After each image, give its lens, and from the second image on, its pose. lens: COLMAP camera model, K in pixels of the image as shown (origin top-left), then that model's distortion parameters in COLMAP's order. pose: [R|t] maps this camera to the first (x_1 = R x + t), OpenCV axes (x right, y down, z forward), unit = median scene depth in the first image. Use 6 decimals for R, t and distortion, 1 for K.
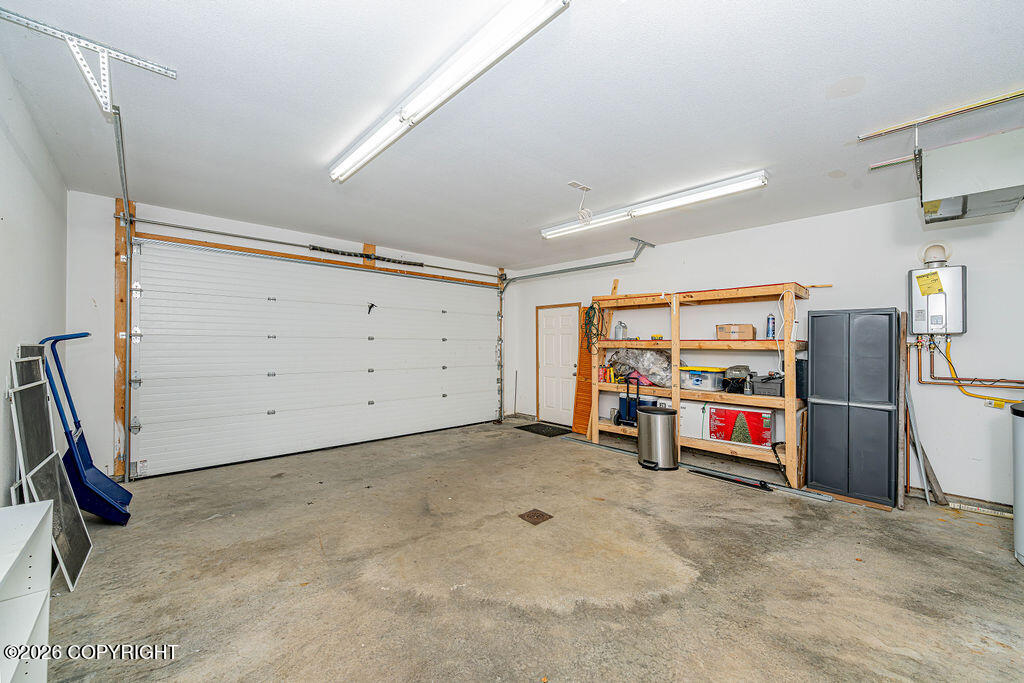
lens RADIAL K [[399.1, 0, 517.6], [0, 399.1, 343.5], [0, 0, 1]] dist [-0.000029, -0.000259]
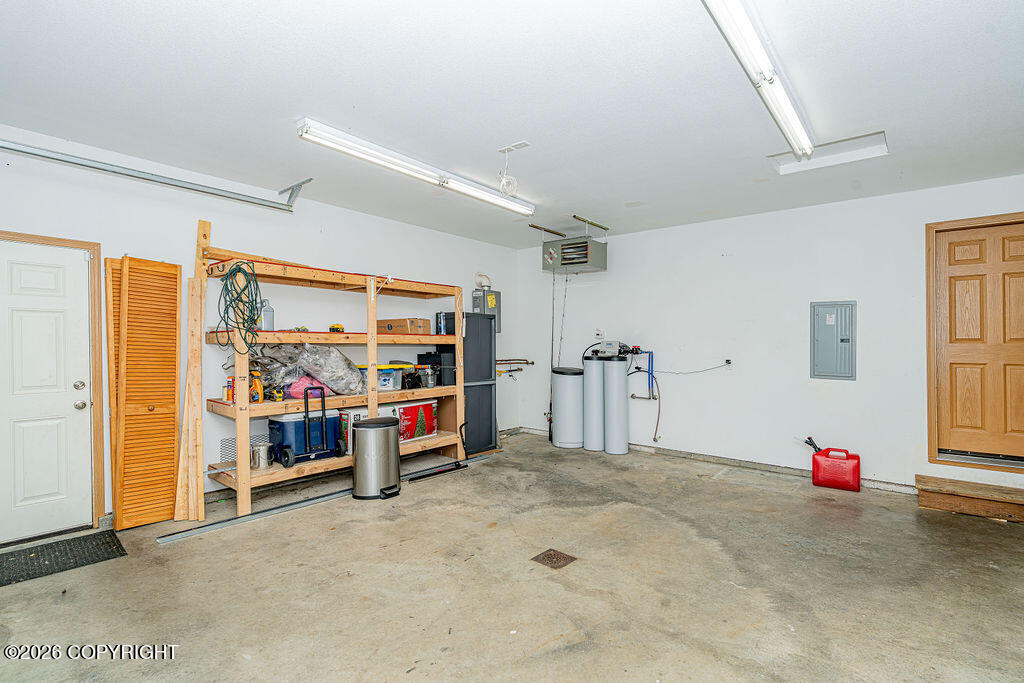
lens RADIAL K [[491.8, 0, 514.2], [0, 491.8, 338.0], [0, 0, 1]] dist [0.004791, -0.000951]
pose [[-0.136874, 0.002664, 0.990585, -0.786041], [-0.009541, 0.999946, -0.004007, 0.002798], [-0.990543, -0.010000, -0.136841, 1.052778]]
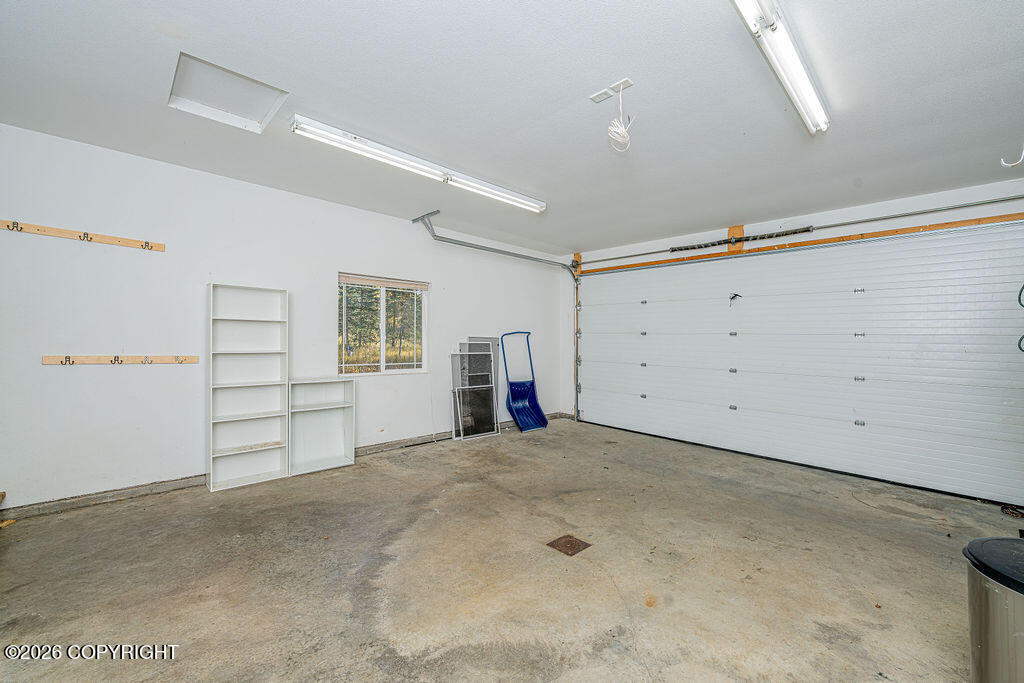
lens RADIAL K [[399.1, 0, 520.7], [0, 399.1, 348.0], [0, 0, 1]] dist [-0.000029, -0.000259]
pose [[0.026721, 0.016277, -0.999510, 0.735764], [-0.017135, 0.999728, 0.015822, 0.018574], [0.999496, 0.016703, 0.026992, 0.756572]]
